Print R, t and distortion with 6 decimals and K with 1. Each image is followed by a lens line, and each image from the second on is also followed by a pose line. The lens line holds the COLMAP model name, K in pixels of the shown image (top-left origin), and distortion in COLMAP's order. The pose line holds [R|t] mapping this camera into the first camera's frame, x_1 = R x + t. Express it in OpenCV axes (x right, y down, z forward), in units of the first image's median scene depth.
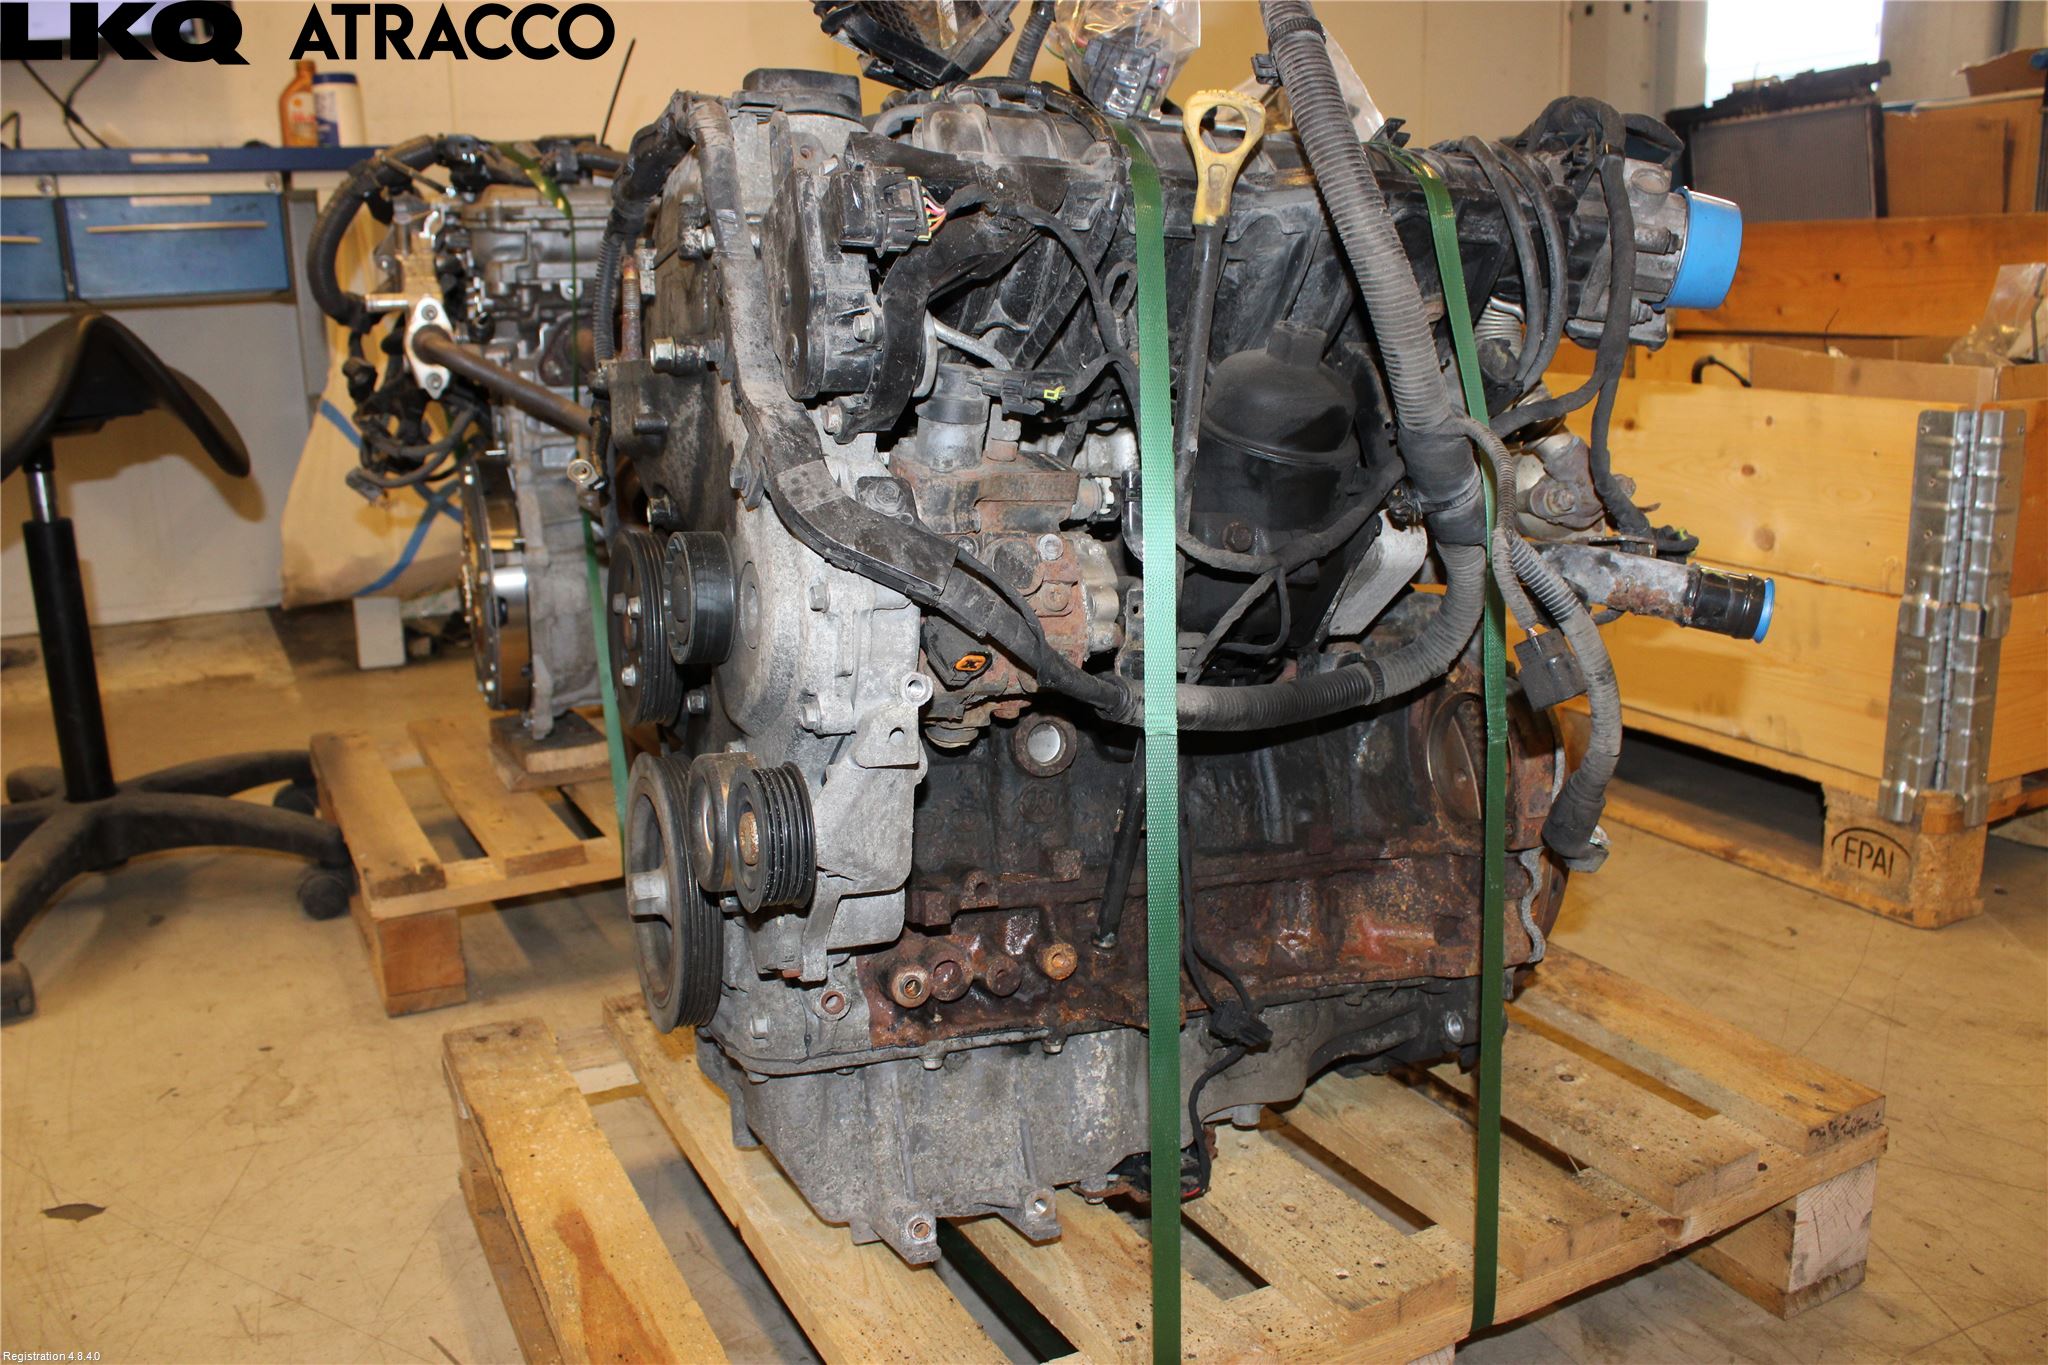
lens RADIAL K [[1684.0, 0, 1012.2], [0, 1684.0, 680.3], [0, 0, 1]] dist [-0.154257, 0.123622]
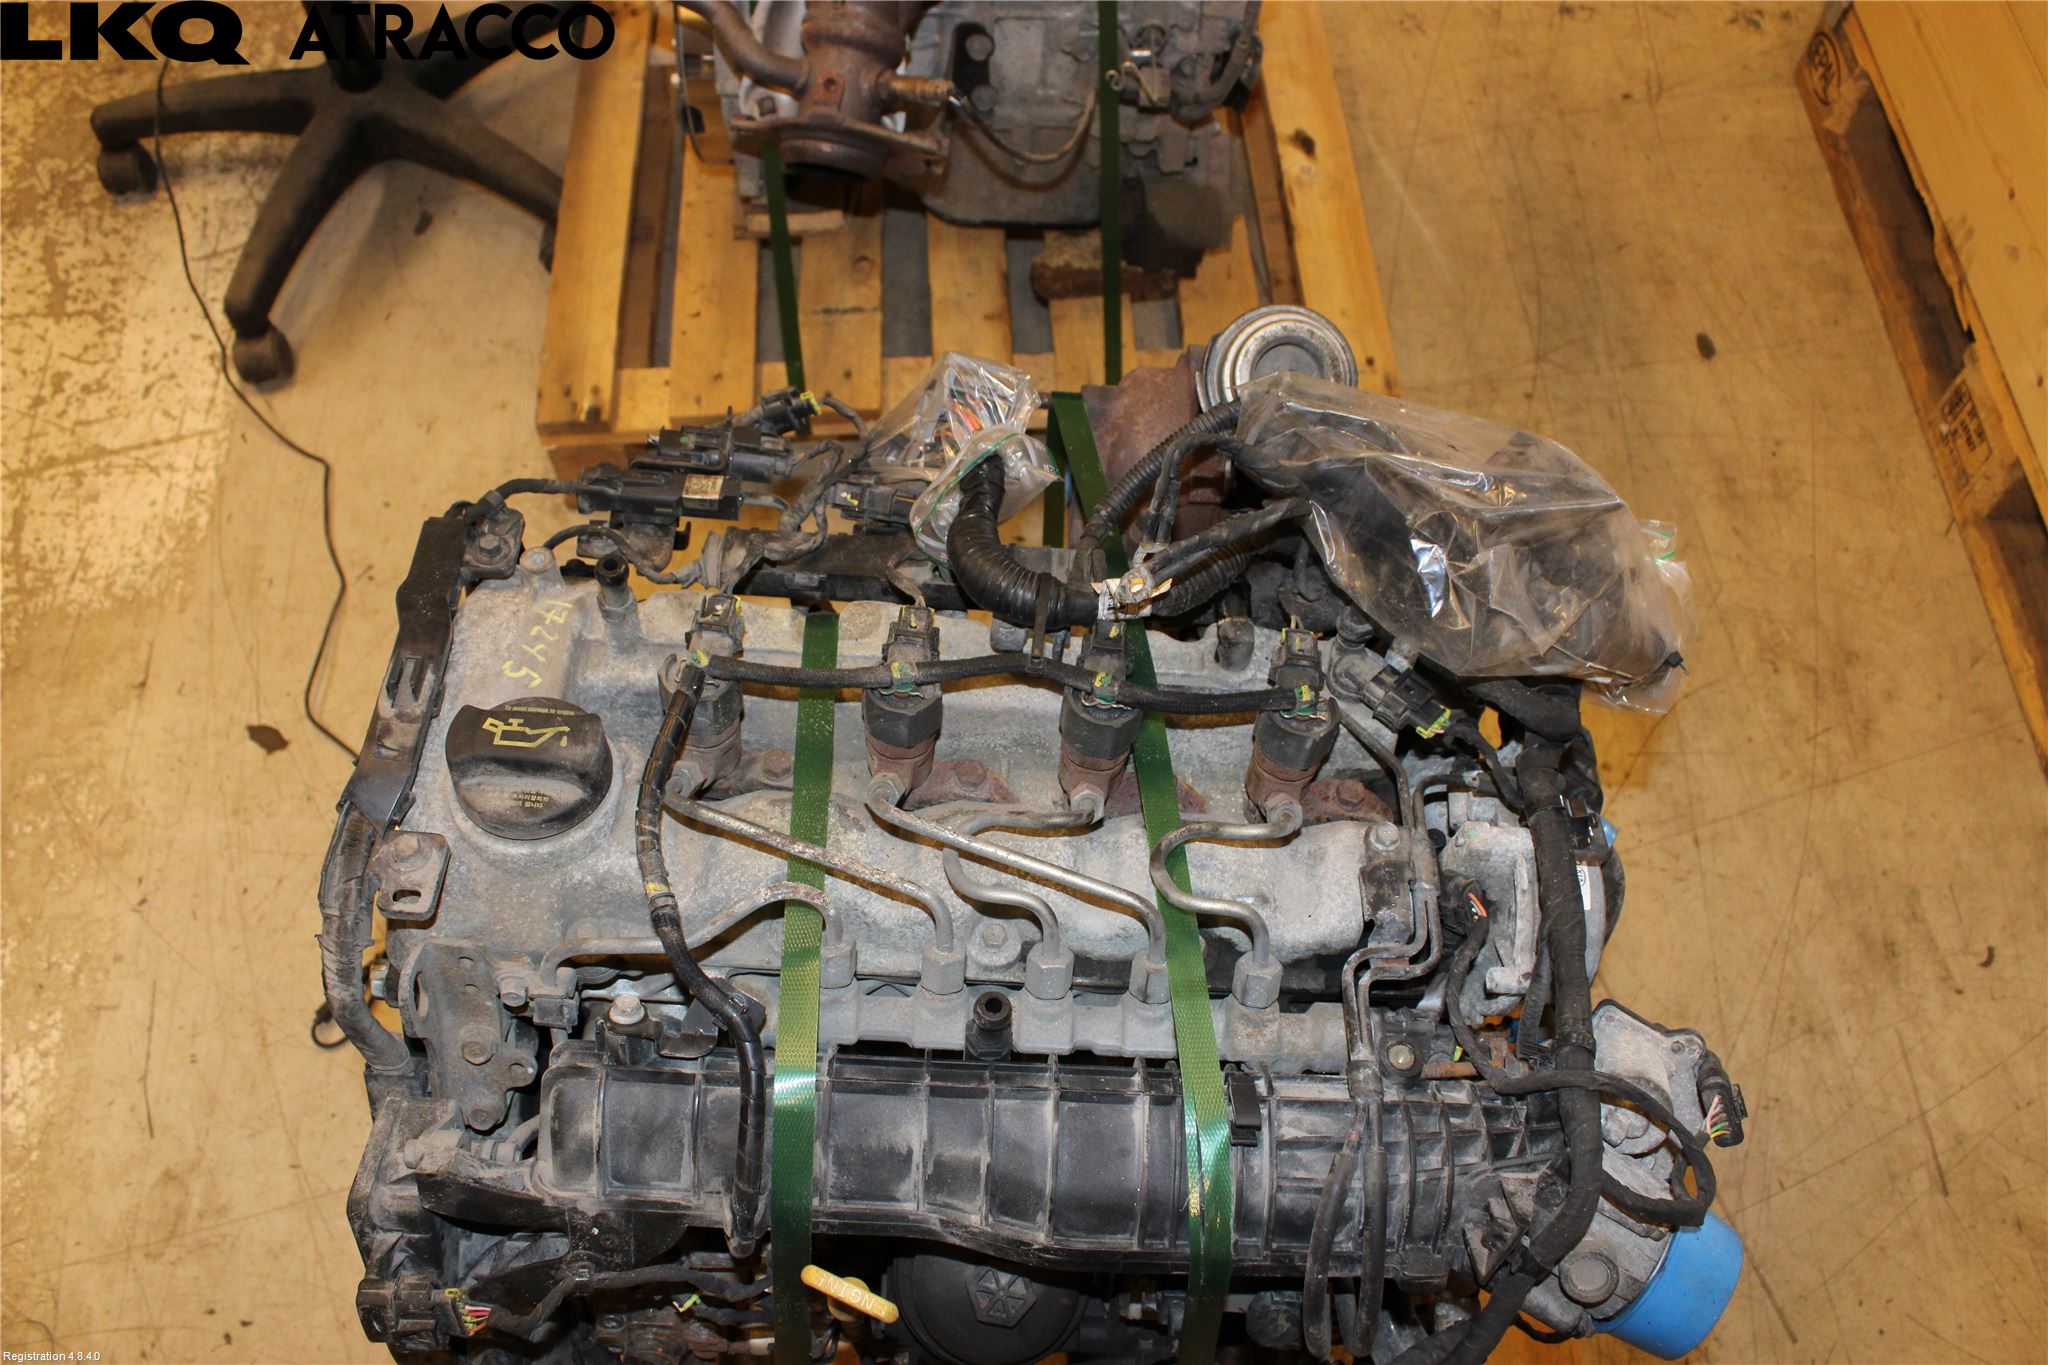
lens RADIAL K [[1684.0, 0, 1019.1], [0, 1684.0, 683.0], [0, 0, 1]] dist [-0.154257, 0.123622]
pose [[0.906930, 0.381739, -0.178194, 0.179303], [-0.122304, 0.643346, 0.755743, -0.881966], [0.403137, -0.663613, 0.630158, 0.582737]]
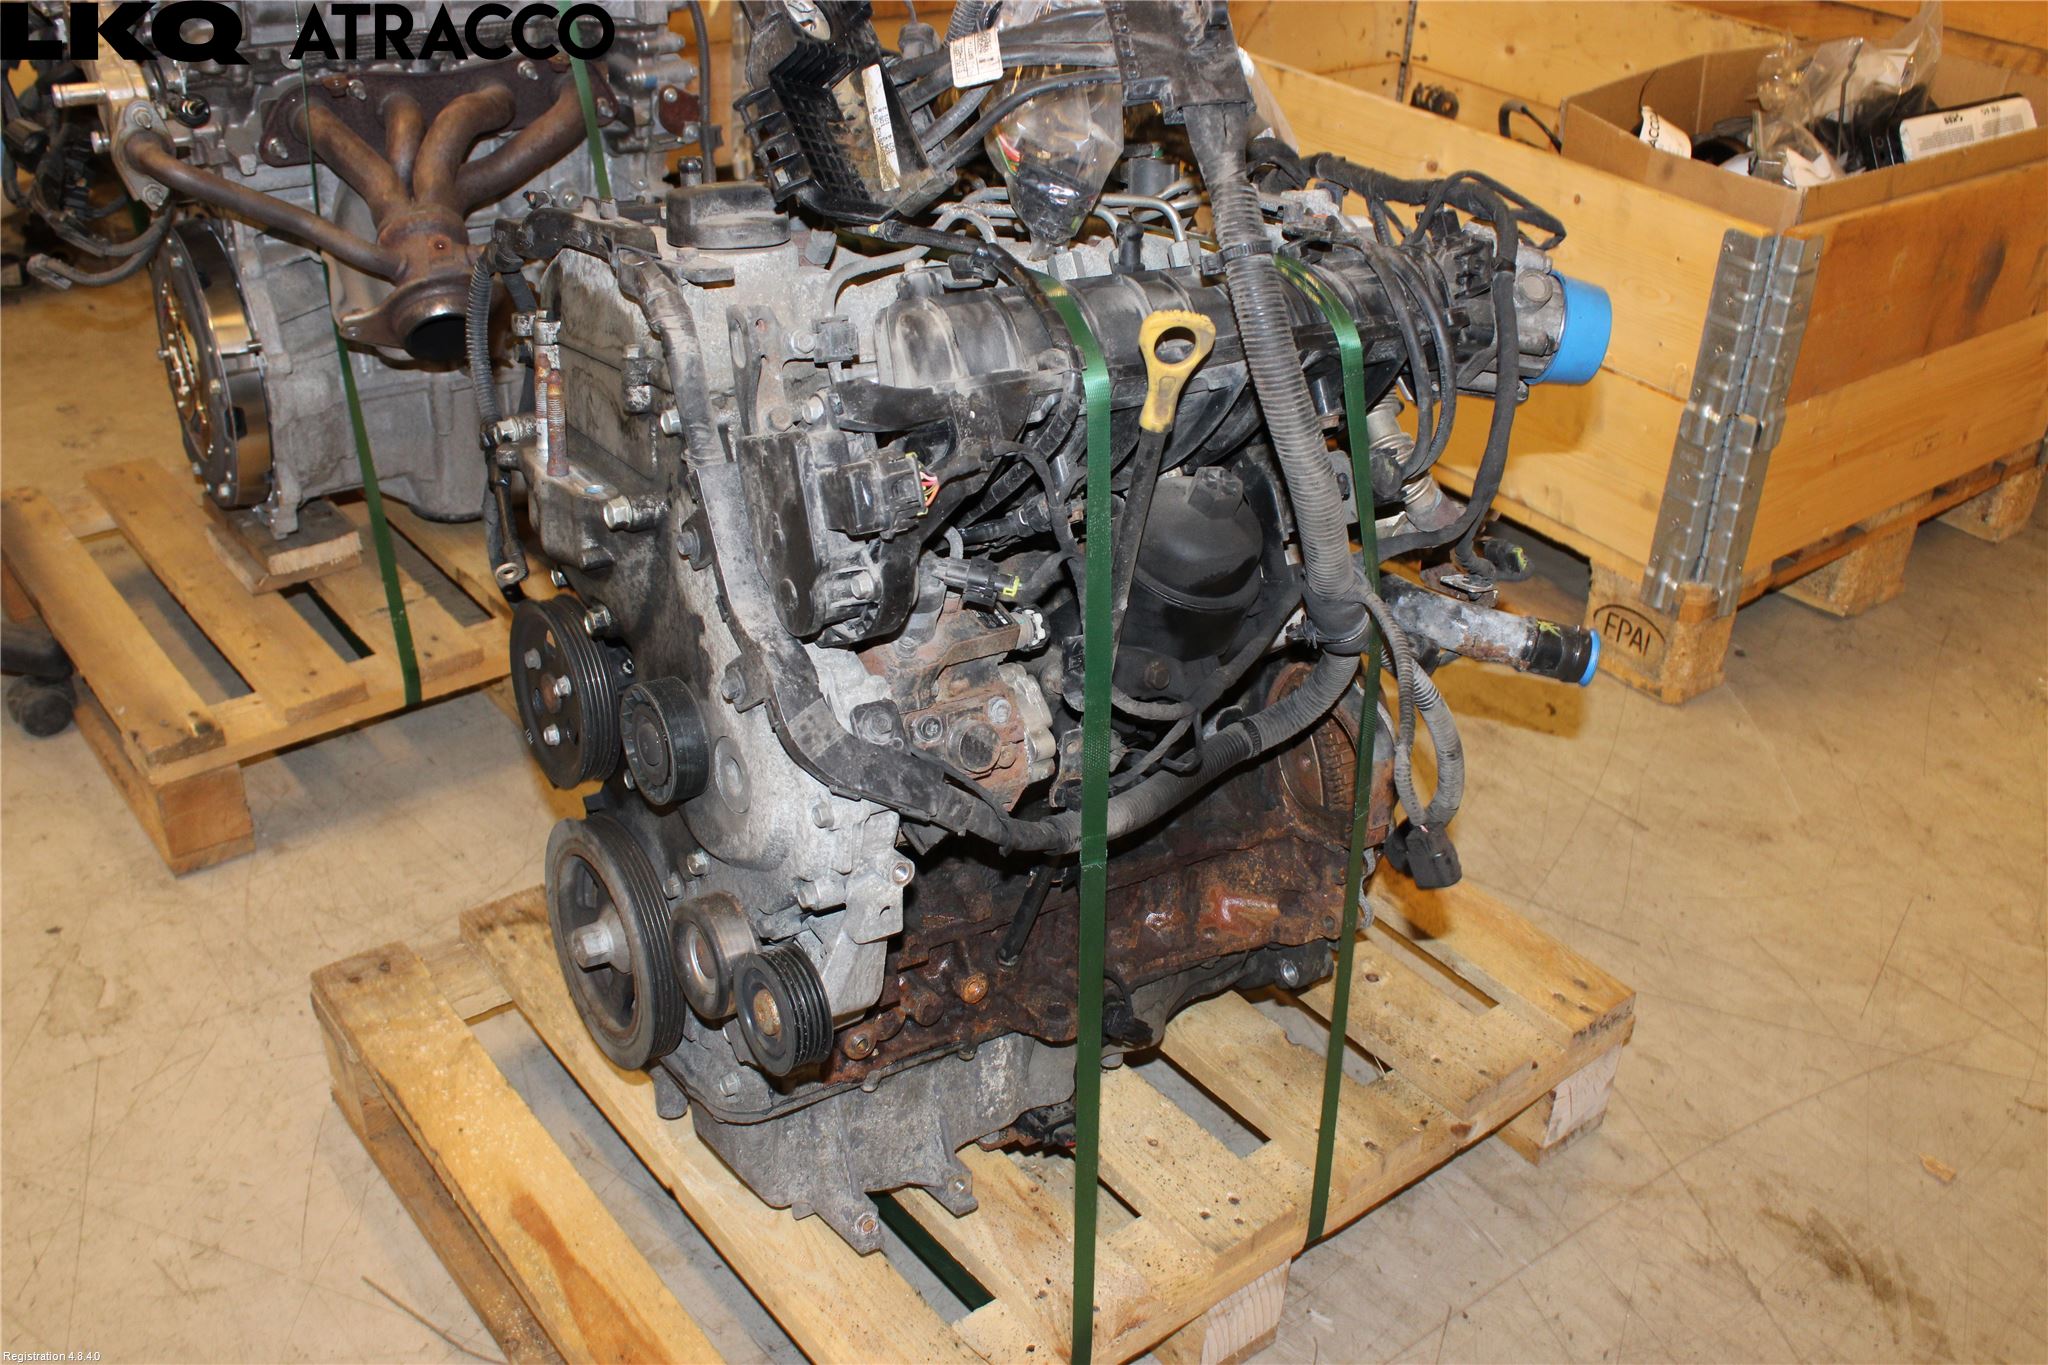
lens RADIAL K [[1956.3, 0, 1010.4], [0, 1956.3, 681.1], [0, 0, 1]] dist [-0.082465, 0.000000]
pose [[0.980401, -0.042439, 0.192386, -0.179043], [-0.018830, 0.951866, 0.305935, -0.403272], [-0.196109, -0.303562, 0.932412, -0.167034]]
